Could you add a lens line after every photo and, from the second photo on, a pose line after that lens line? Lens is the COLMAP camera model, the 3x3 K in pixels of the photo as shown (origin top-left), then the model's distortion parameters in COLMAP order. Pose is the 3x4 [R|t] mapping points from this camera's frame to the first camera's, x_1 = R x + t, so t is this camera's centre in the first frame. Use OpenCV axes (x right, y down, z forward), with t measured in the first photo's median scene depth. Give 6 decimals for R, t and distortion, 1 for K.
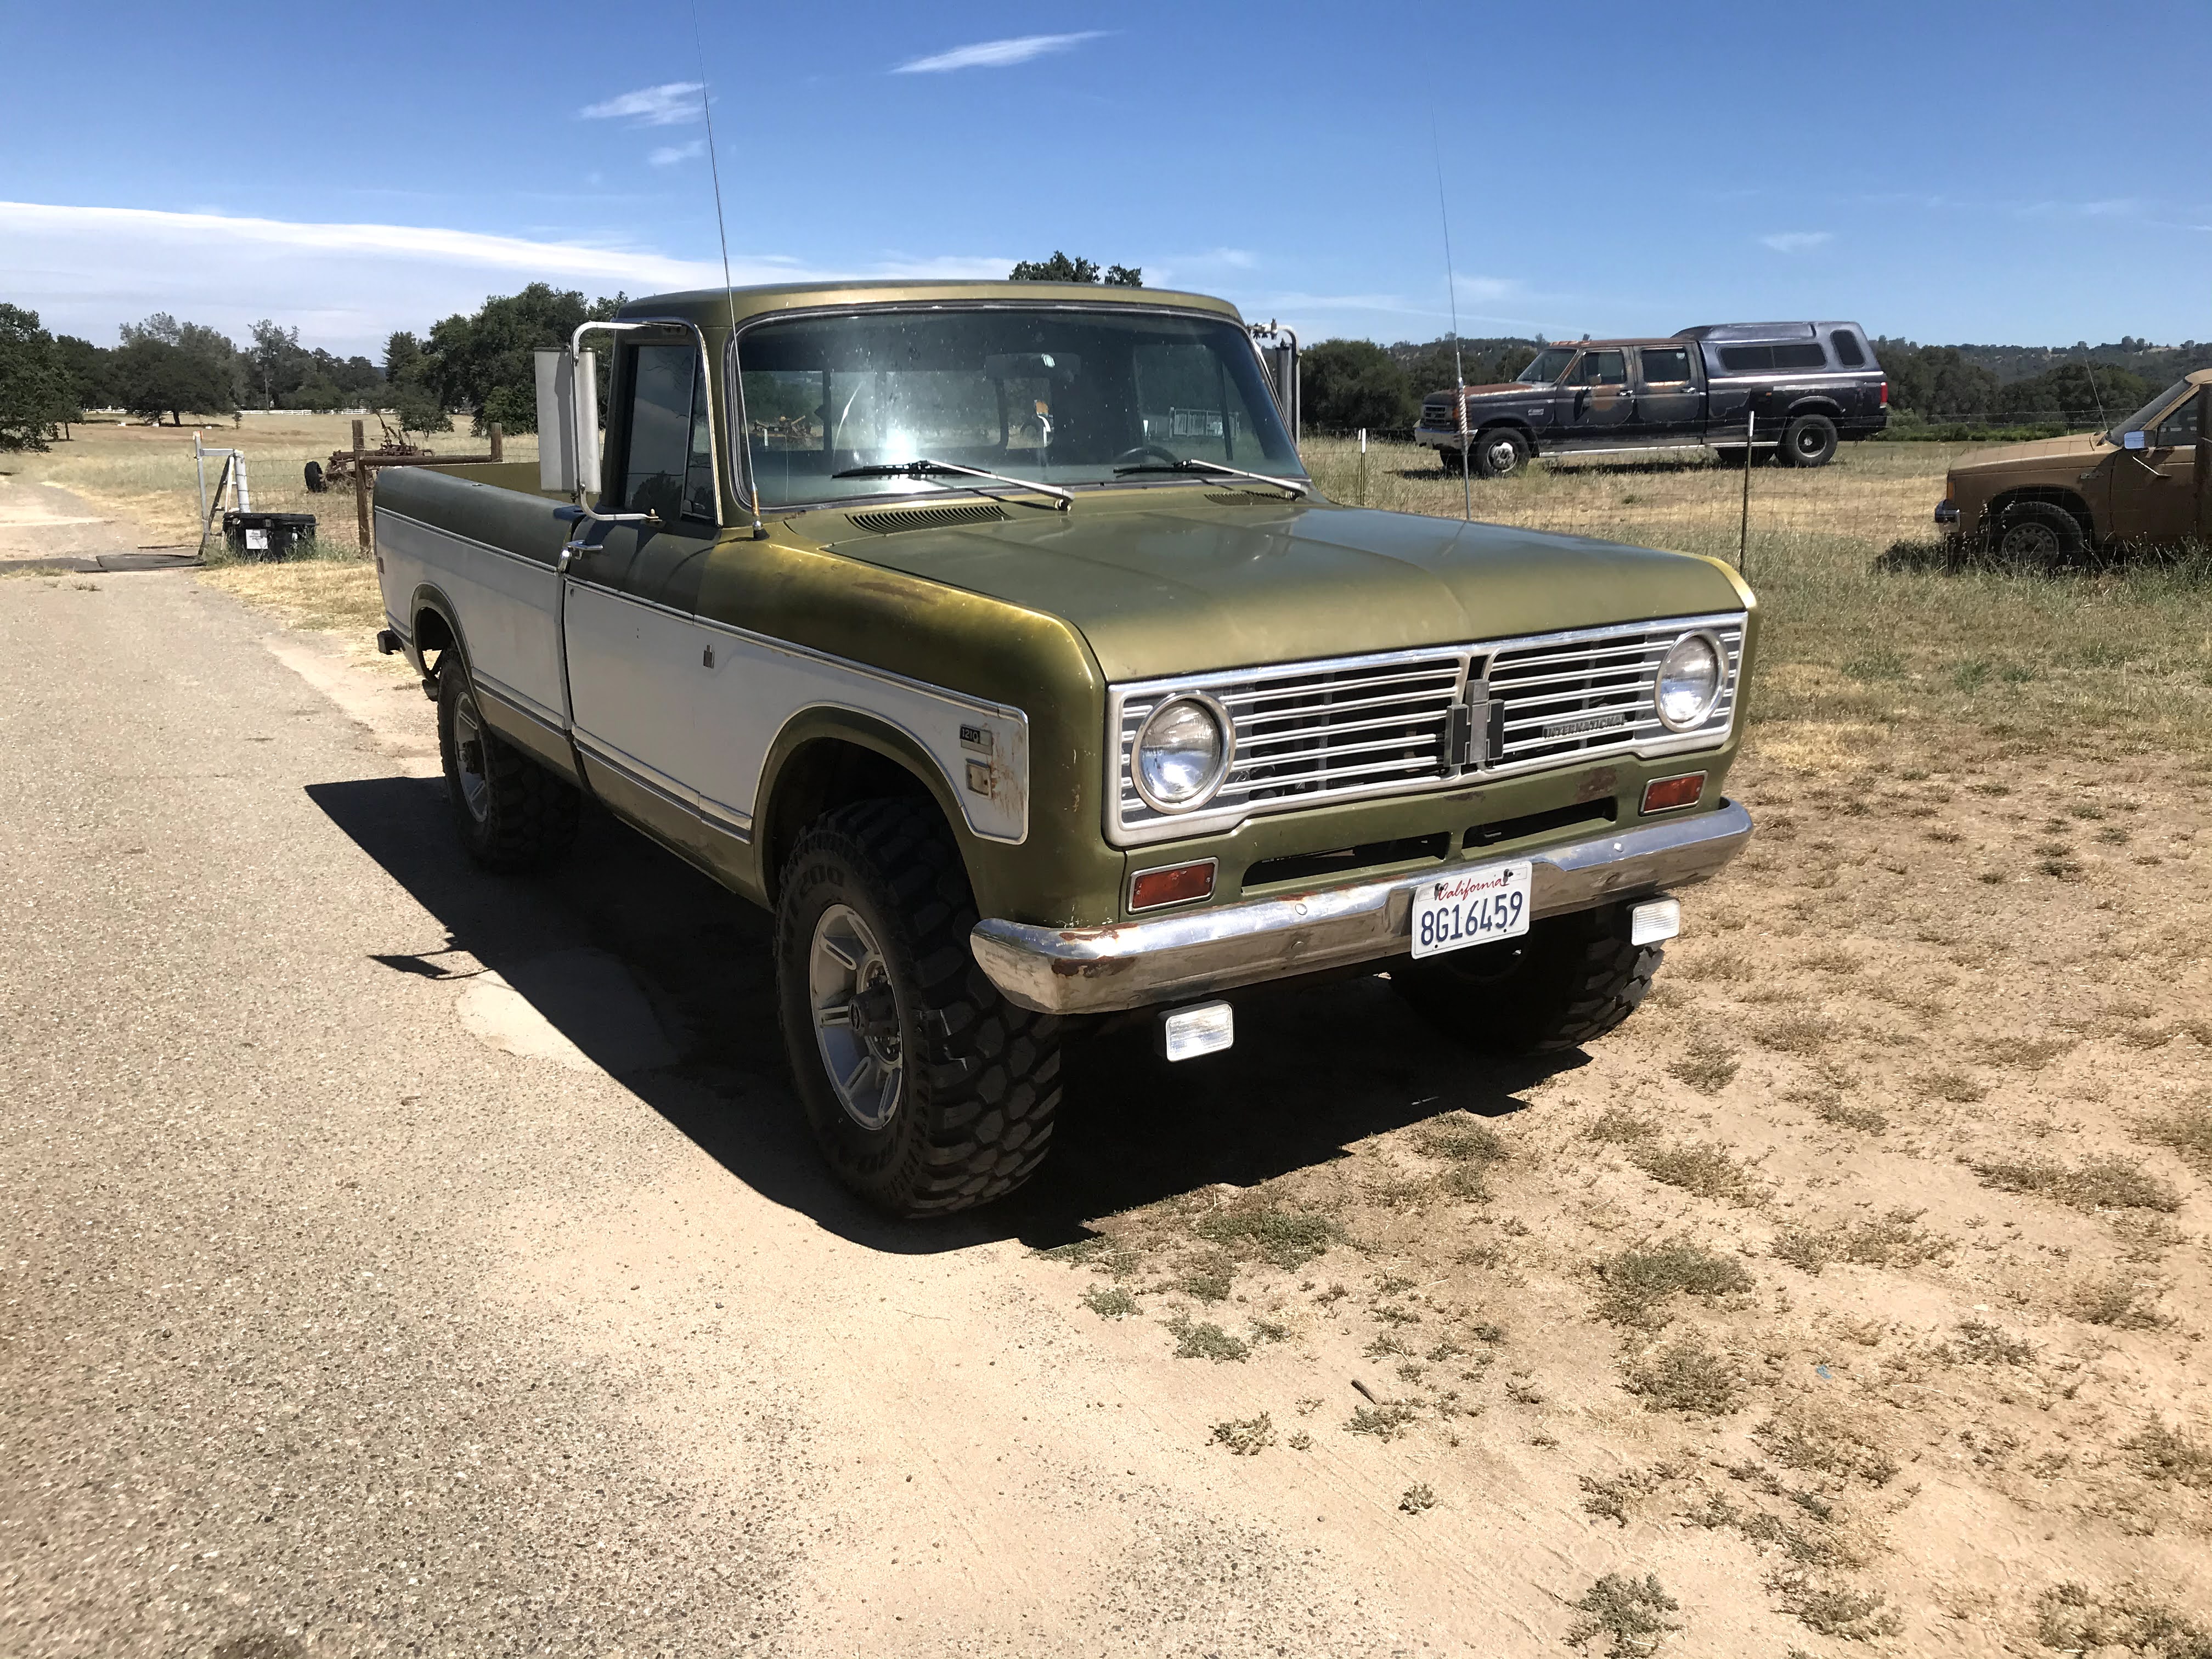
lens RADIAL K [[1827.4, 0, 1092.3], [0, 1827.4, 836.2], [0, 0, 1]] dist [0.012395, 0.000594]
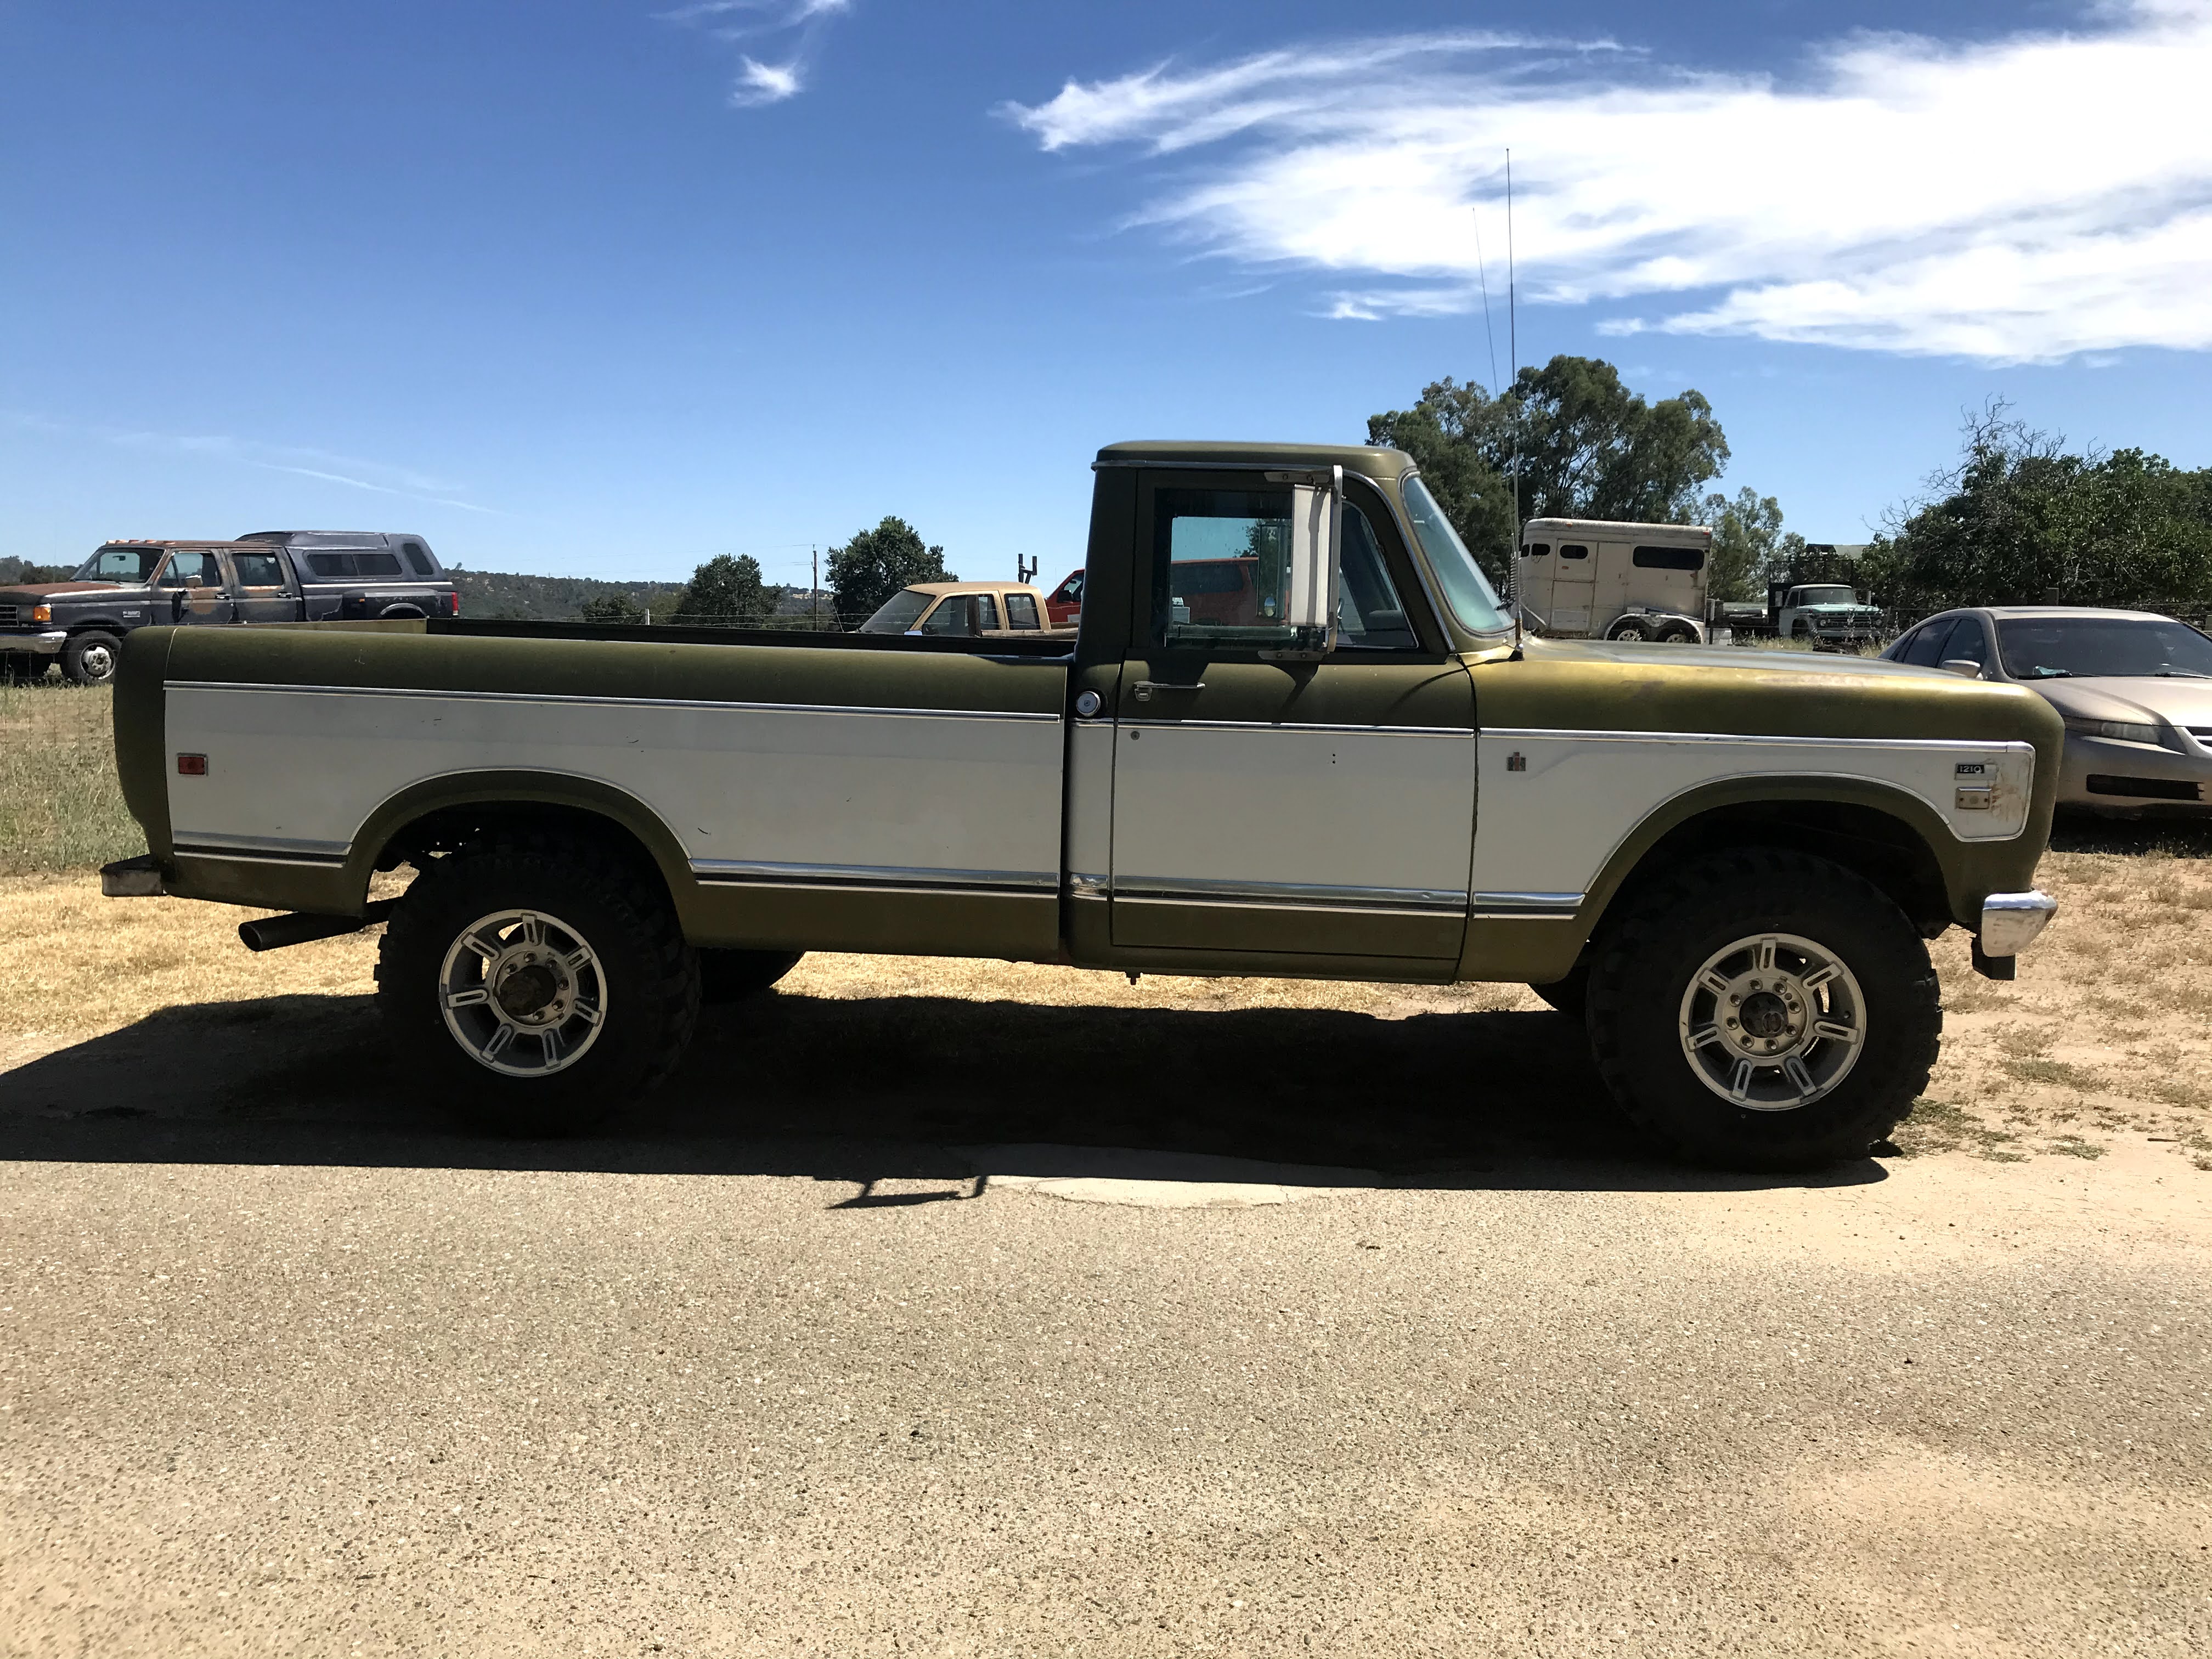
lens RADIAL K [[1813.1, 0, 1134.6], [0, 1813.1, 829.4], [0, 0, 1]] dist [0.030560, -0.011709]
pose [[0.577240, -0.081728, 0.812474, -1.179331], [0.179357, 0.983371, -0.028509, -0.062654], [-0.796634, 0.162179, 0.582300, 0.507389]]
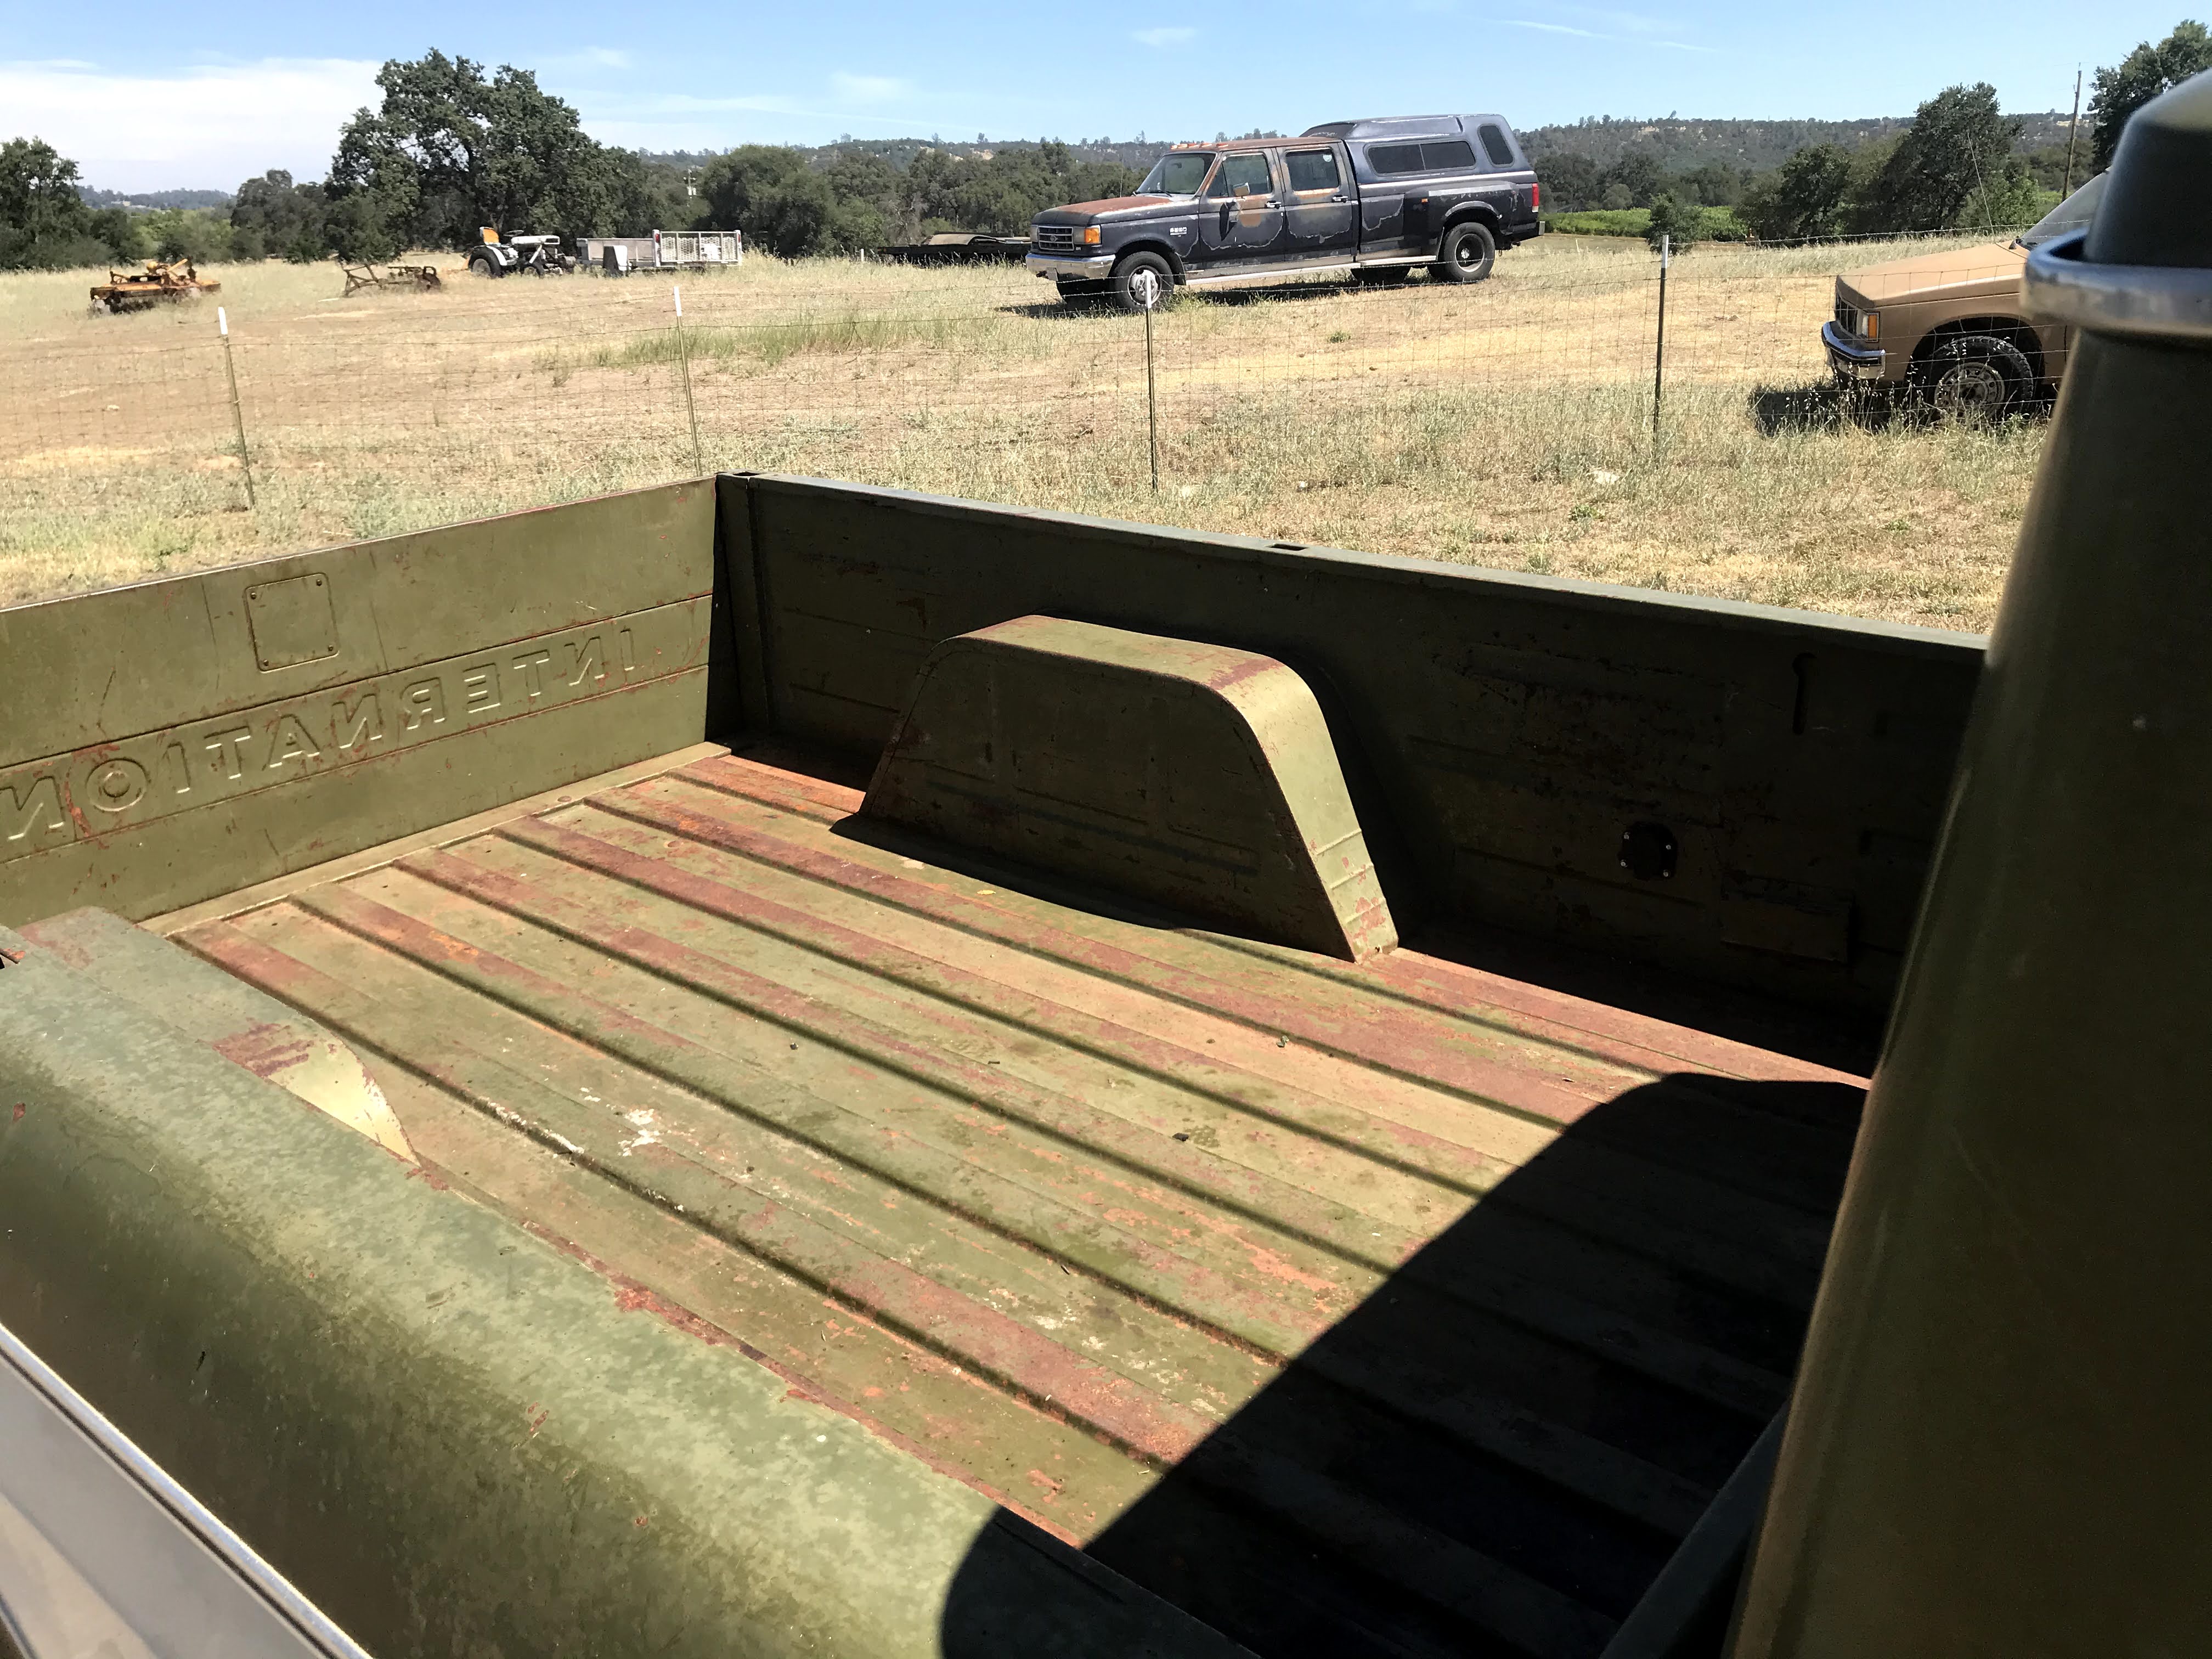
lens RADIAL K [[1834.1, 0, 1097.1], [0, 1834.1, 822.8], [0, 0, 1]] dist [0.016358, -0.023231]
pose [[0.950107, -0.126284, 0.285219, -0.367858], [0.100260, 0.989497, 0.104131, -0.298488], [-0.295373, -0.070340, 0.952789, 1.036774]]
